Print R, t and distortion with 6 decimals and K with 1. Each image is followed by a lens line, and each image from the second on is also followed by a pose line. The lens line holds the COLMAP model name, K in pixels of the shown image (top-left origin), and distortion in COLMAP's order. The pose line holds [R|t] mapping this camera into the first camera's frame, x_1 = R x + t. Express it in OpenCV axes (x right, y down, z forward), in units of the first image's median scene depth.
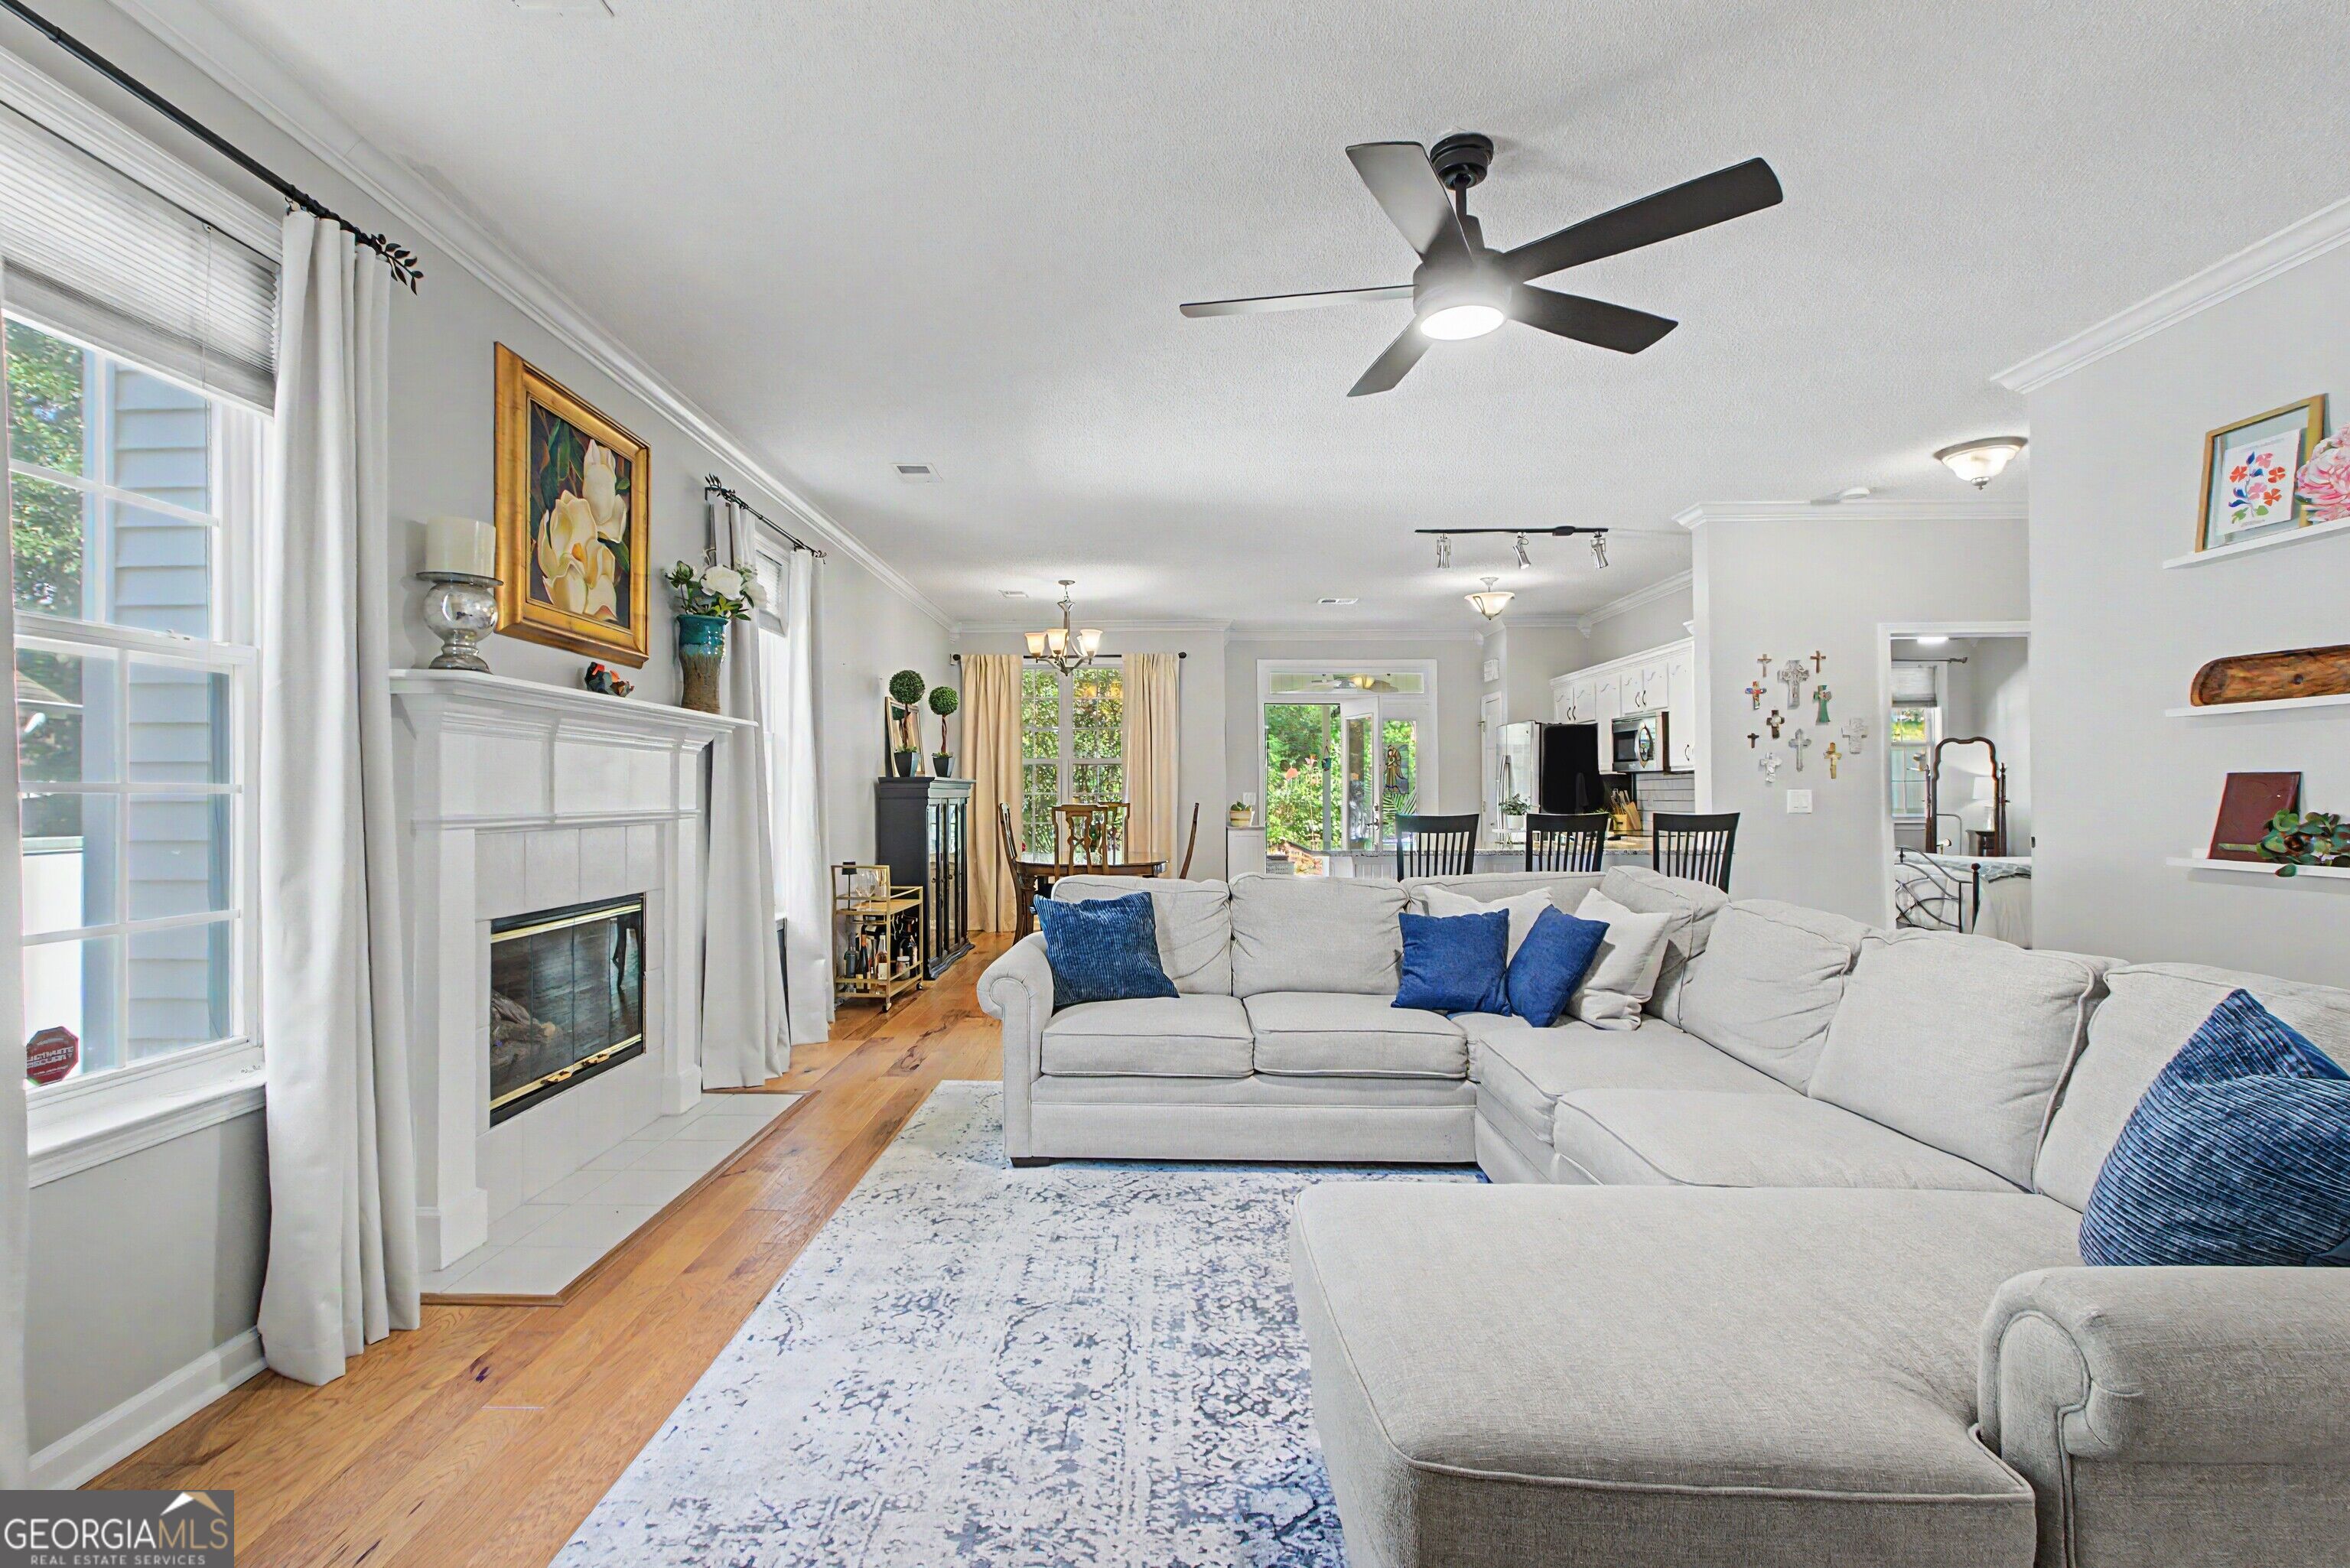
lens RADIAL K [[1082.1, 0, 1149.1], [0, 1082.1, 785.3], [0, 0, 1]] dist [0.009265, -0.000060]
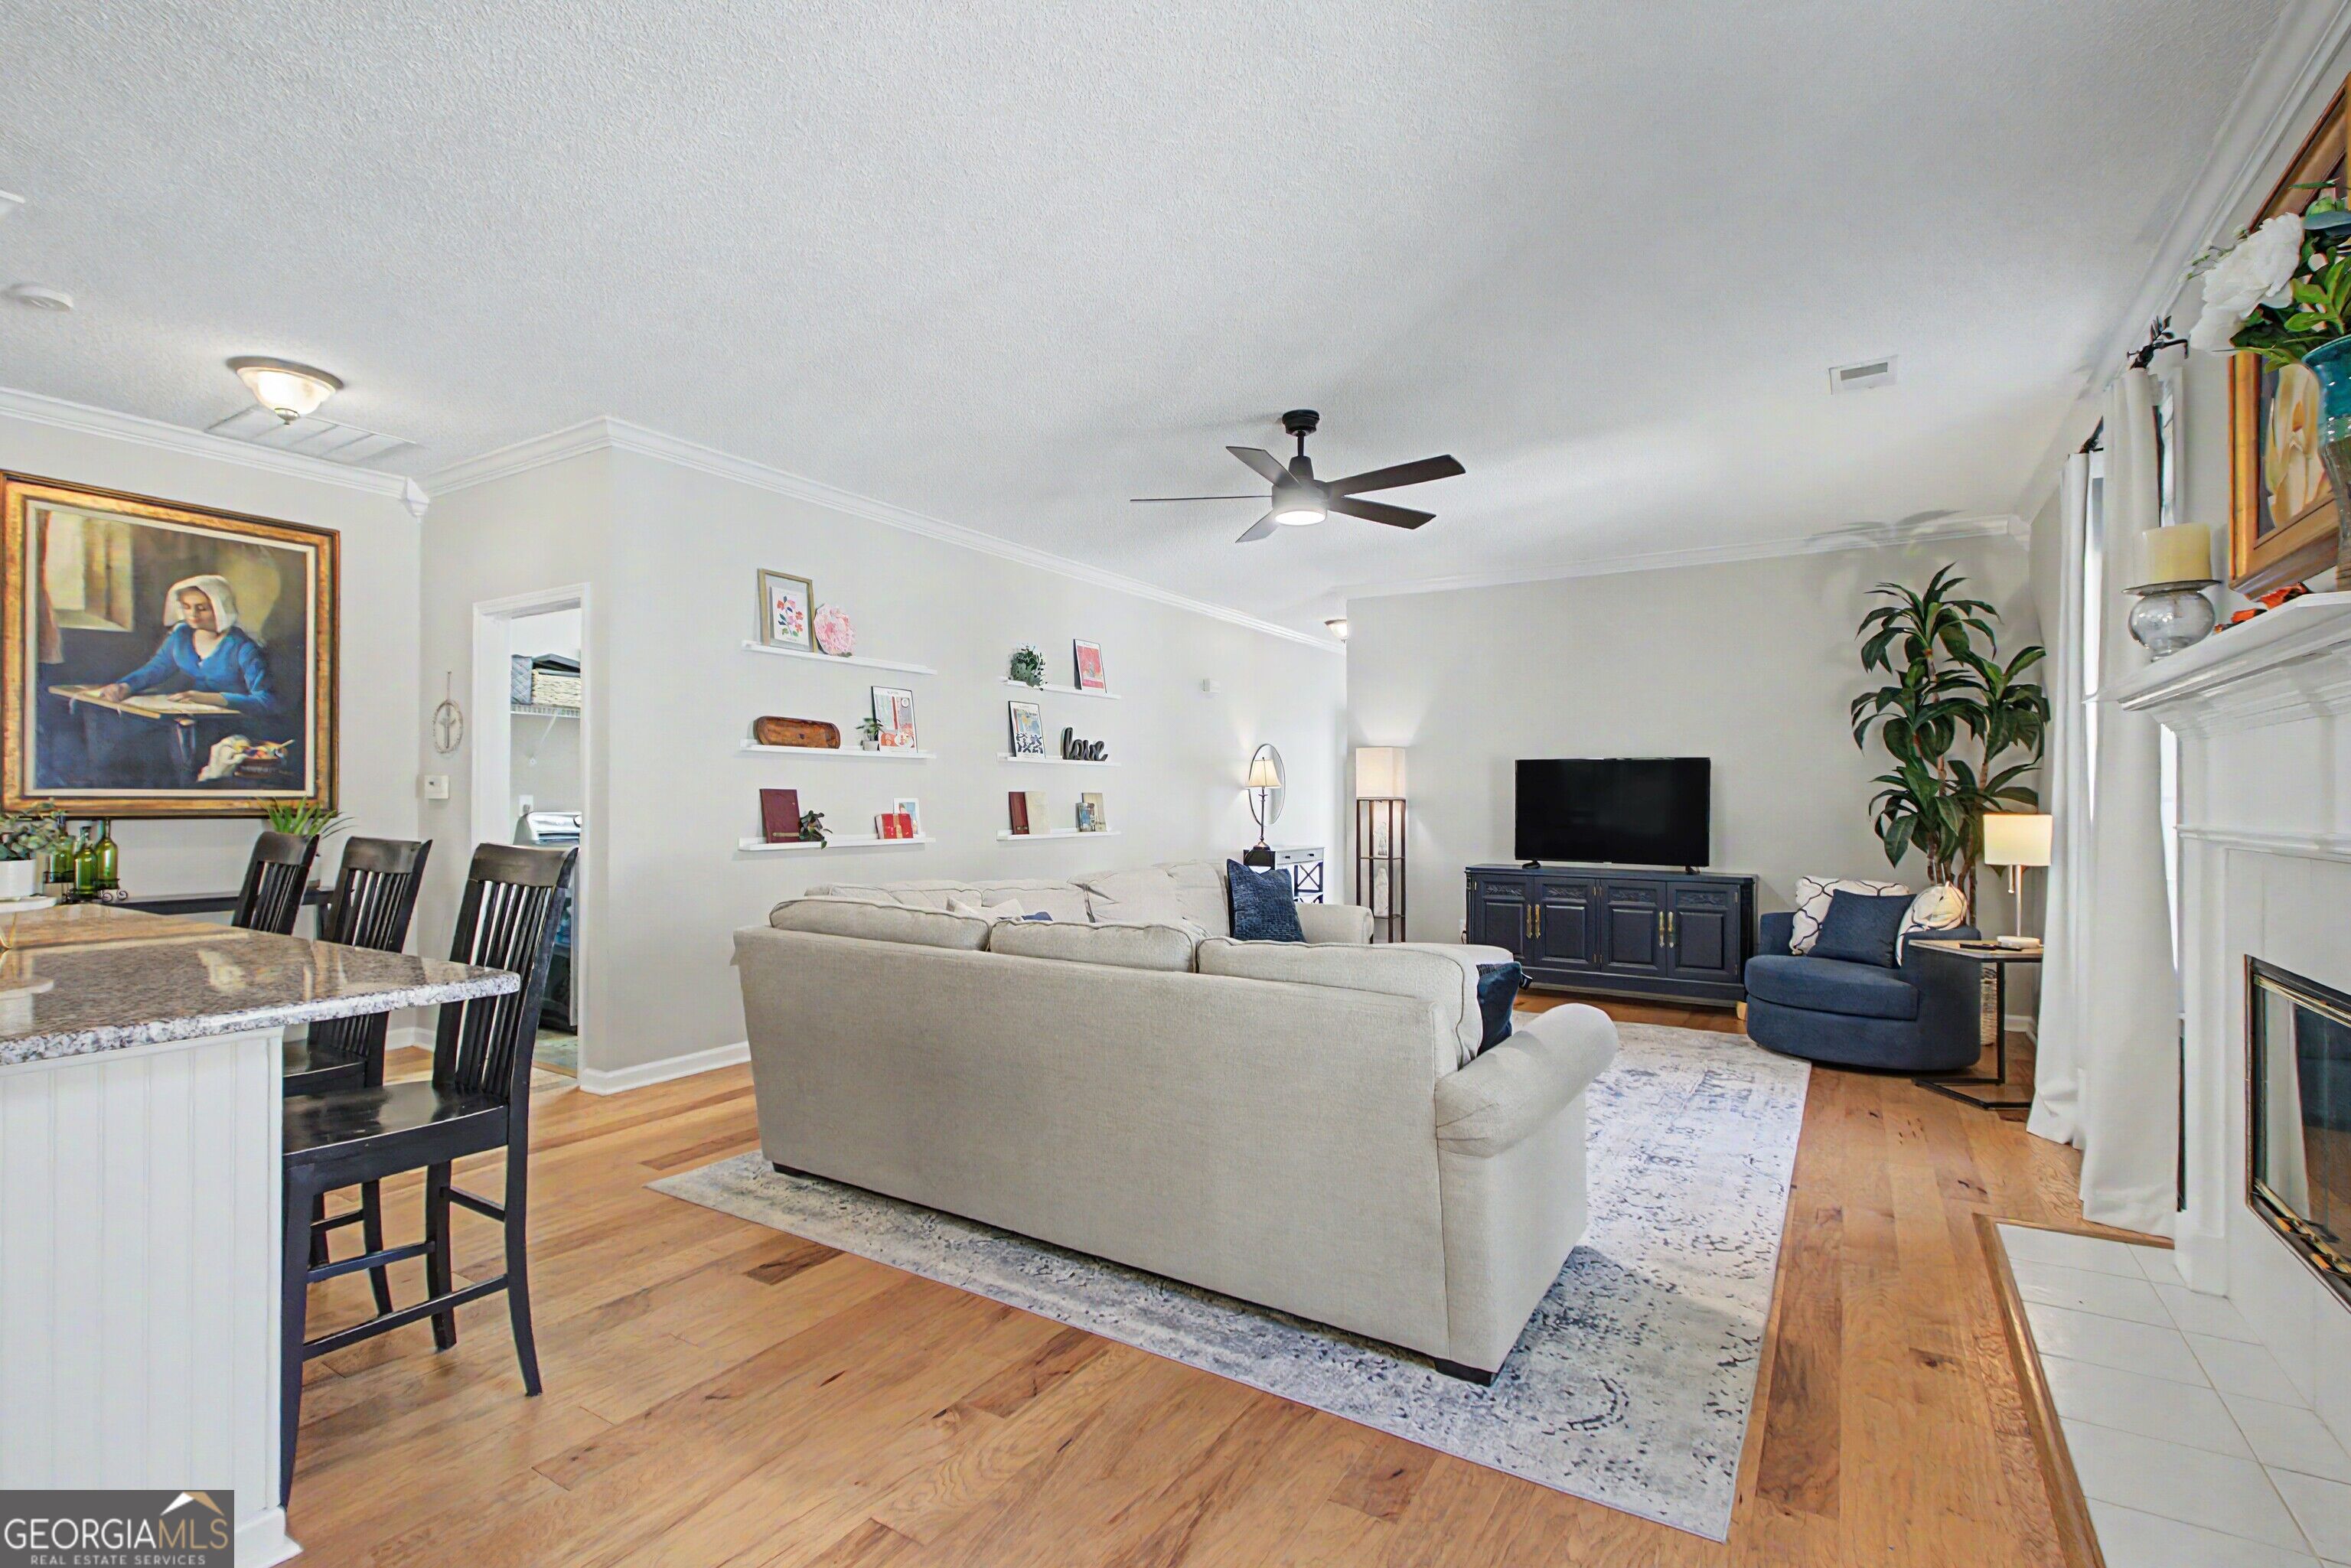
lens RADIAL K [[1102.1, 0, 1156.9], [0, 1102.1, 790.3], [0, 0, 1]] dist [0.002411, 0.000228]
pose [[-0.854886, 0.006090, 0.518780, -0.266584], [-0.004233, 0.999816, -0.018713, 0.014902], [-0.518798, -0.018194, -0.854703, 1.722097]]
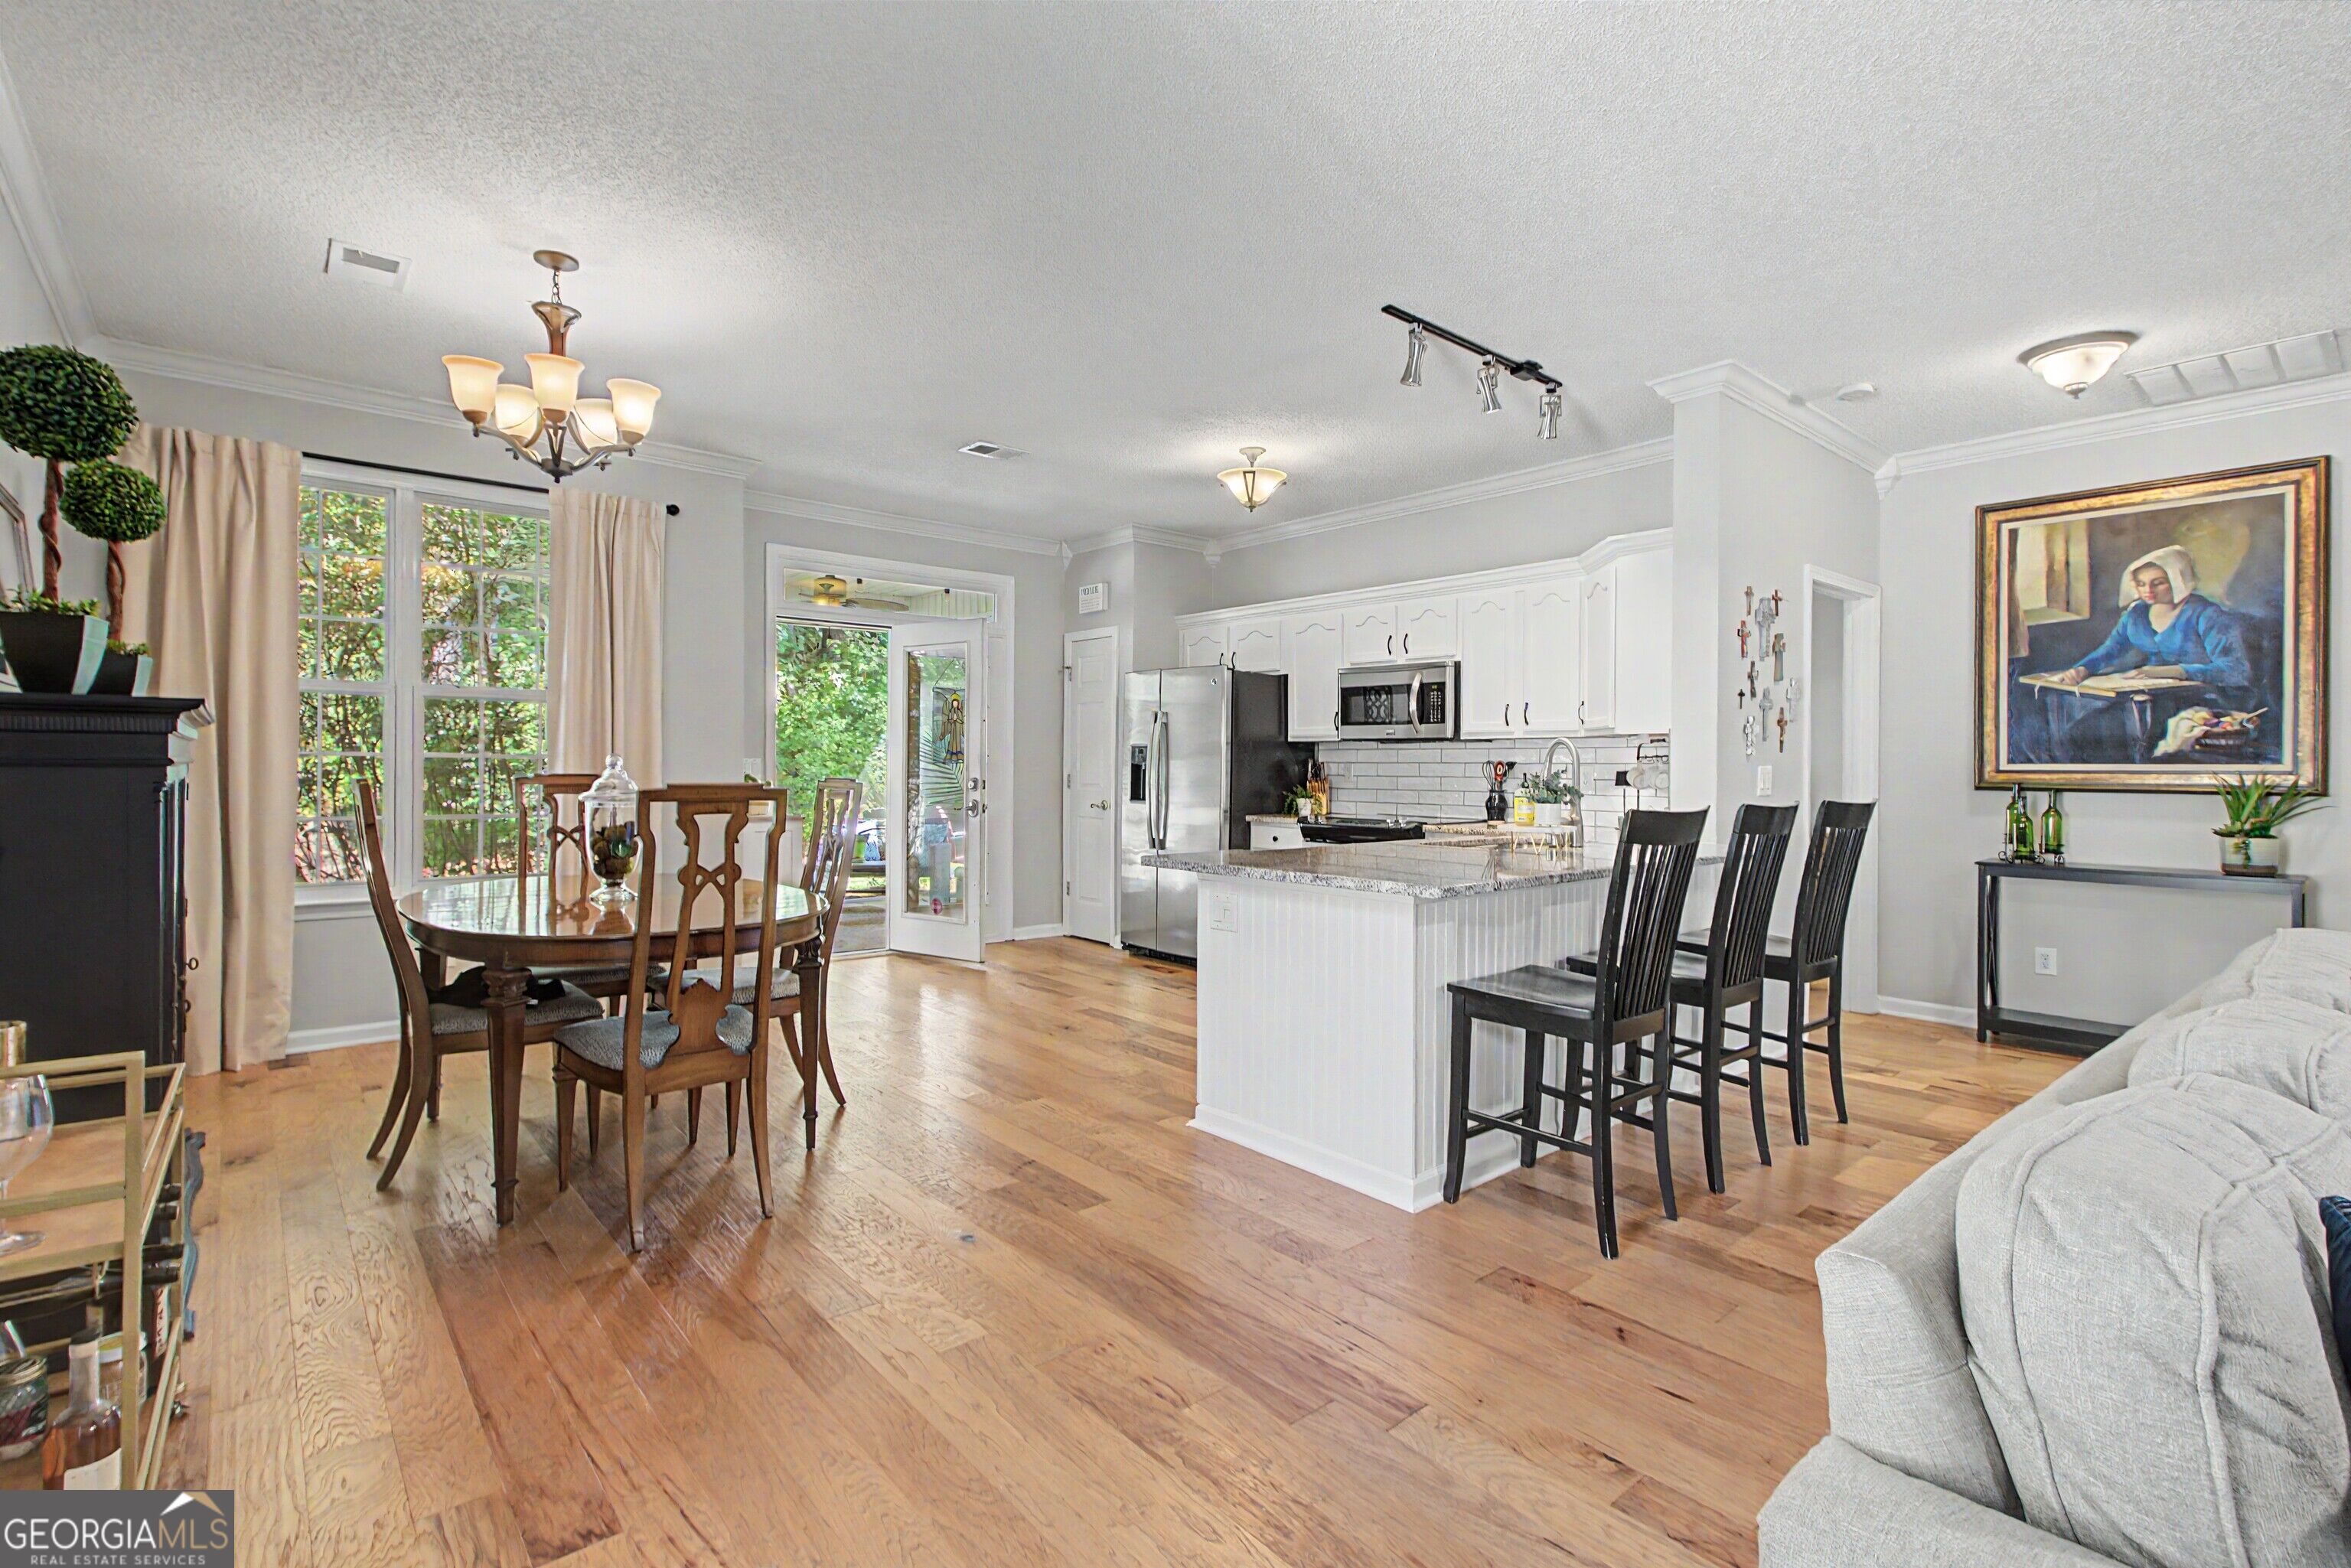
lens RADIAL K [[1084.2, 0, 1147.4], [0, 1084.2, 771.9], [0, 0, 1]] dist [0.000563, -0.000169]
pose [[0.756361, 0.005335, 0.654133, -0.360959], [-0.016348, 0.999809, 0.010748, 0.010278], [-0.653950, -0.018823, 0.756303, 1.057131]]
